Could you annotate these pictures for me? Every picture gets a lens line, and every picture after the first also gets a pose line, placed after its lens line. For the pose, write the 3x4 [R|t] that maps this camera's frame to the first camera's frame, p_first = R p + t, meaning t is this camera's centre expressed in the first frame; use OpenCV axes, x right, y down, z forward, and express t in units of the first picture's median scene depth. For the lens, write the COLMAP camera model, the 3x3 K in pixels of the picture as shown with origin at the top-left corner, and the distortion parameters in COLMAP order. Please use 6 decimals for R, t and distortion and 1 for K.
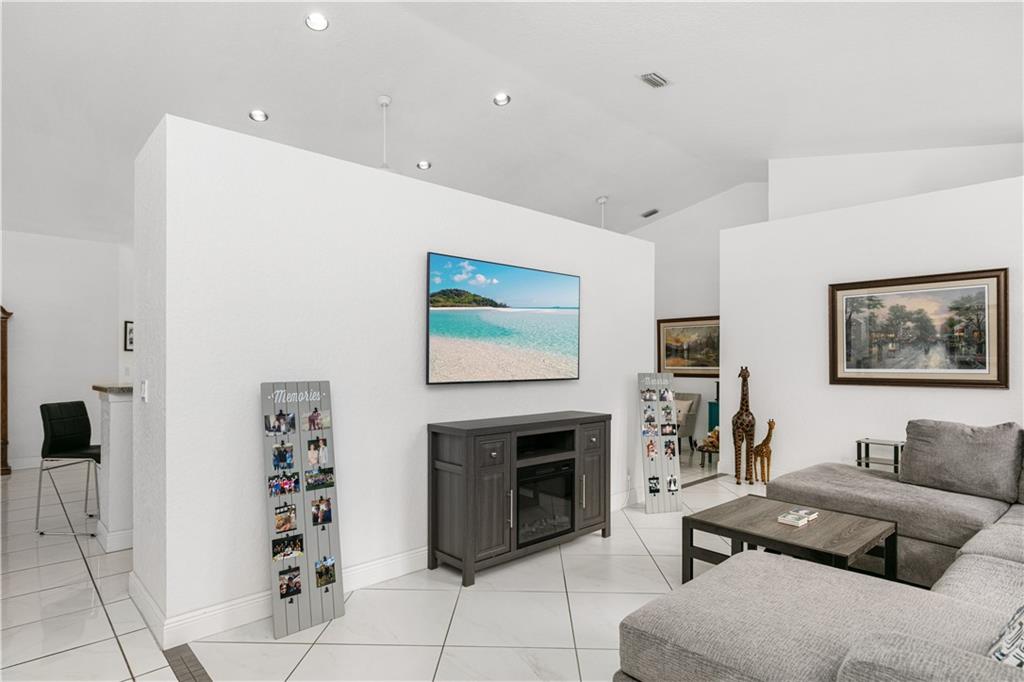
lens RADIAL K [[561.2, 0, 513.2], [0, 561.2, 341.9], [0, 0, 1]] dist [0.003707, -0.000839]
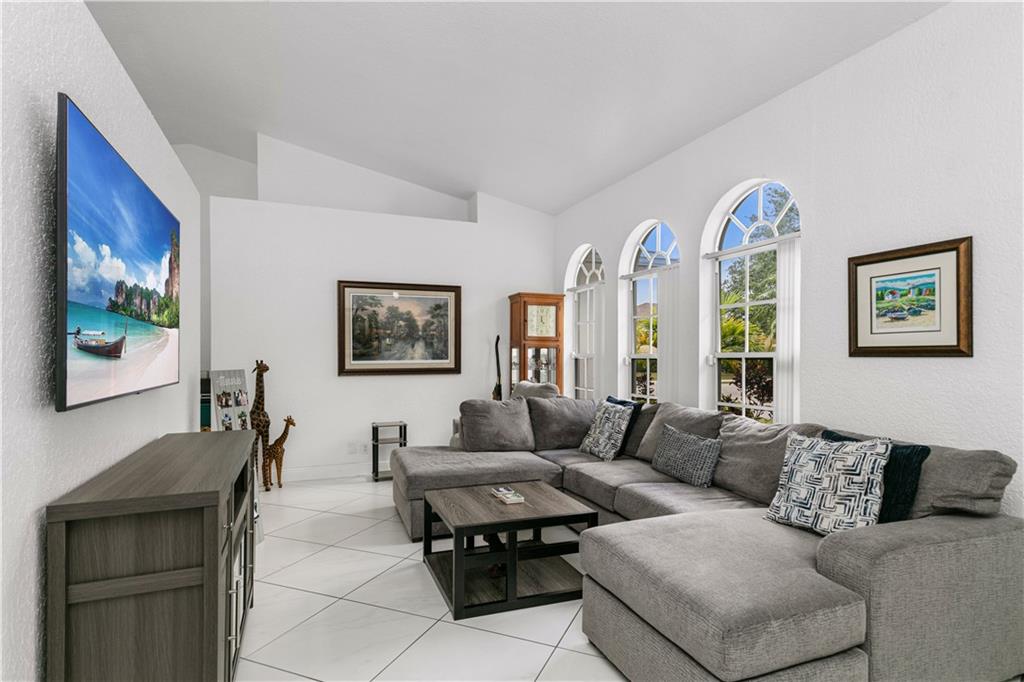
lens RADIAL K [[544.0, 0, 505.6], [0, 544.0, 347.7], [0, 0, 1]] dist [0.003262, -0.000217]
pose [[0.333668, 0.009126, 0.942646, -0.314851], [-0.030206, 0.999543, 0.001015, 0.013727], [-0.942207, -0.028812, 0.333791, 0.411114]]
